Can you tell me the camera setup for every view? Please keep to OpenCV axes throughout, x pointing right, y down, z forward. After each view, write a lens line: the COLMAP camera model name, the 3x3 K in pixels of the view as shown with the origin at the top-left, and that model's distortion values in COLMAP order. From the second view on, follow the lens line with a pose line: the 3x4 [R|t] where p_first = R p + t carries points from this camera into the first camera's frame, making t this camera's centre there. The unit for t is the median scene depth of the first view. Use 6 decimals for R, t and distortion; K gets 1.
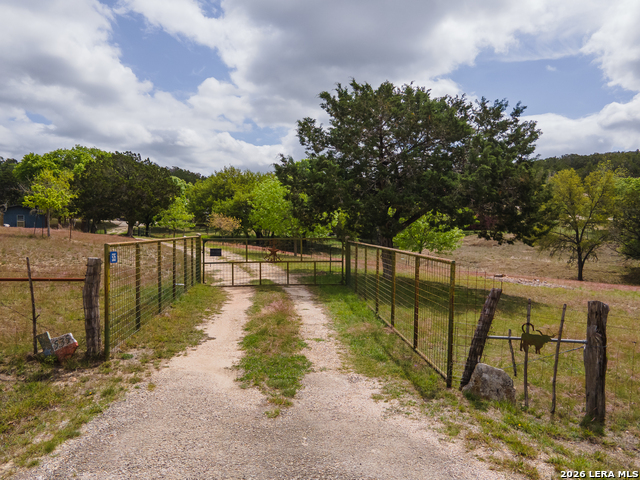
lens RADIAL K [[471.1, 0, 320.0], [0, 471.1, 240.0], [0, 0, 1]] dist [0.032515, 0.012240]
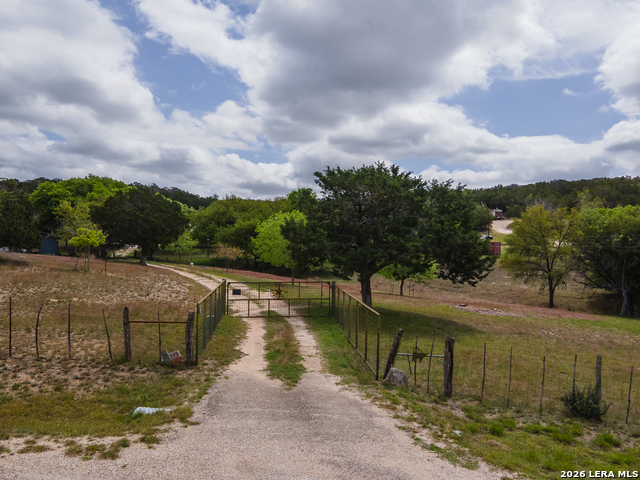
lens RADIAL K [[479.7, 0, 320.0], [0, 479.7, 240.0], [0, 0, 1]] dist [0.010934, 0.014592]
pose [[0.999933, 0.008455, 0.007857, 0.012593], [-0.008163, 0.999301, -0.036473, -0.118448], [-0.008160, 0.036406, 0.999304, -0.616107]]
